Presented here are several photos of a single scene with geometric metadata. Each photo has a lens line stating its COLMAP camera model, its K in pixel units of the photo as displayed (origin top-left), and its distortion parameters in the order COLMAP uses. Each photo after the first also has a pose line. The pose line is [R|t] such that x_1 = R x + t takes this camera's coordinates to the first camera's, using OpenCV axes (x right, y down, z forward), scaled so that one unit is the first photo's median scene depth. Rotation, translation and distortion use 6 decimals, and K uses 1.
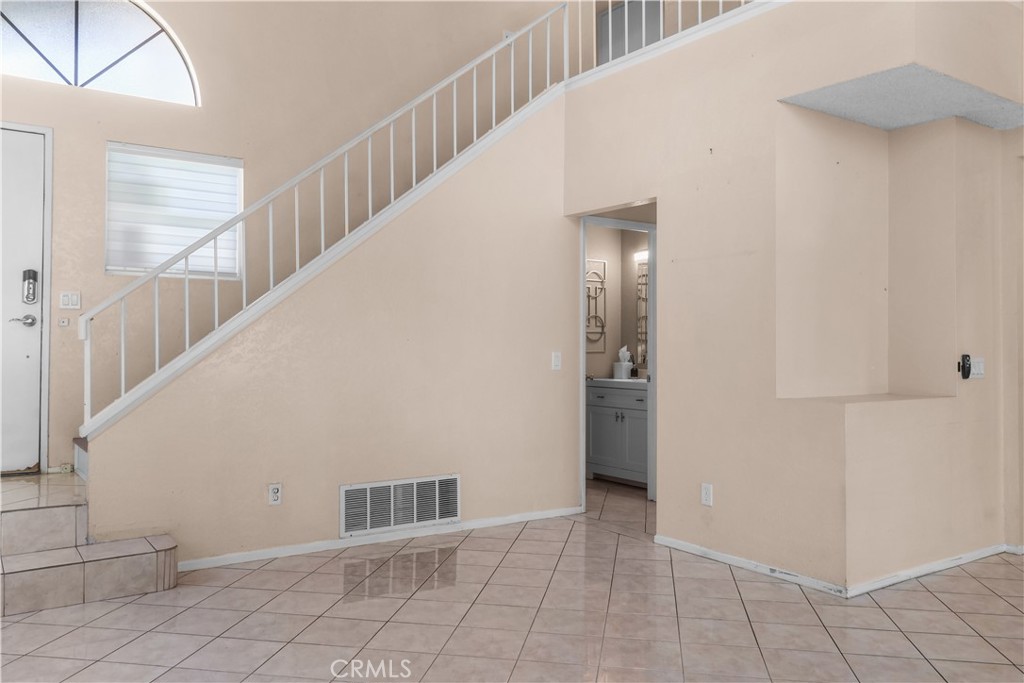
lens RADIAL K [[804.0, 0, 516.6], [0, 804.0, 321.9], [0, 0, 1]] dist [-0.006827, 0.021045]
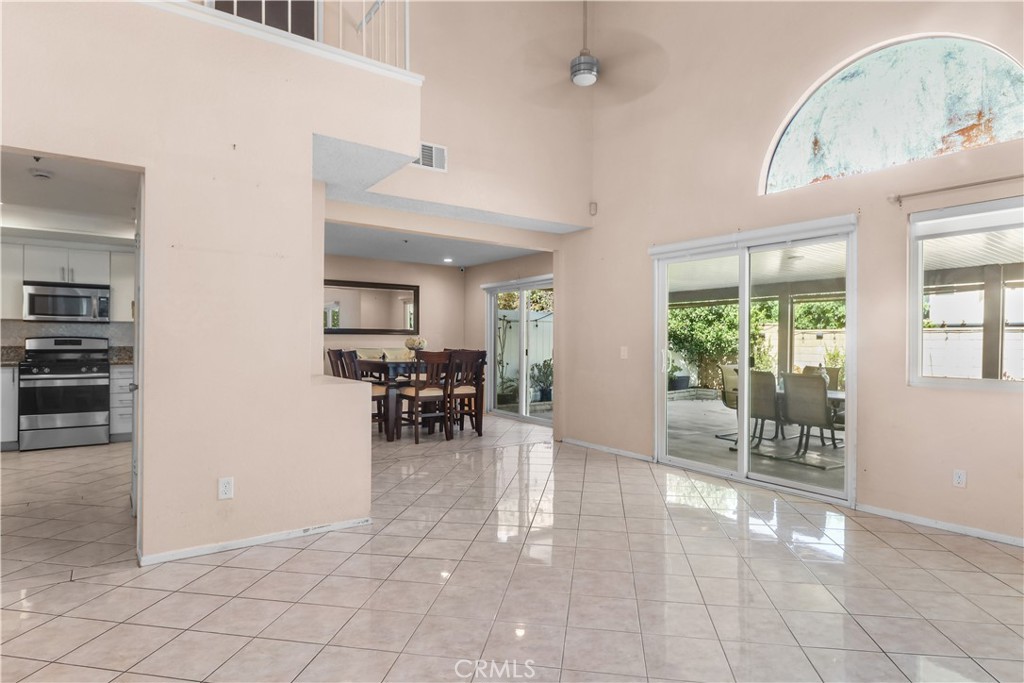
lens RADIAL K [[559.5, 0, 505.2], [0, 559.5, 338.6], [0, 0, 1]] dist [0.003476, -0.005348]
pose [[0.000492, -0.001226, 0.999999, -0.470170], [-0.039895, 0.999203, 0.001245, 0.012289], [-0.999204, -0.039896, 0.000443, 0.663180]]
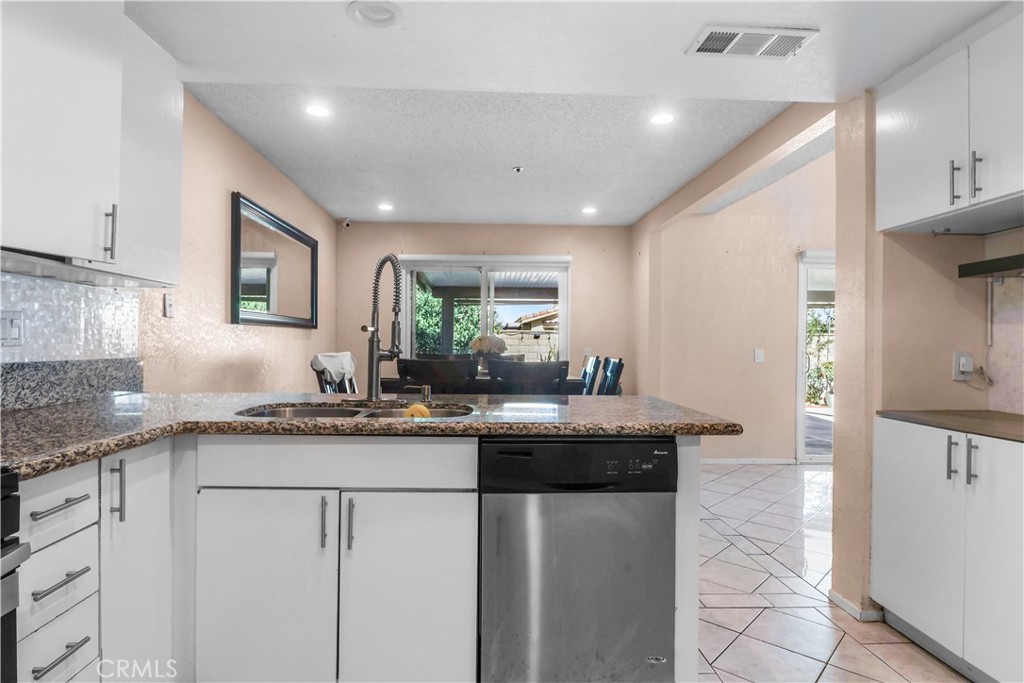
lens RADIAL K [[559.5, 0, 508.1], [0, 559.5, 342.7], [0, 0, 1]] dist [0.003476, -0.005348]
pose [[-0.837103, -0.013929, 0.546868, 0.628649], [-0.032890, 0.999149, -0.024896, 0.057416], [-0.546056, -0.038827, -0.836849, 1.723450]]
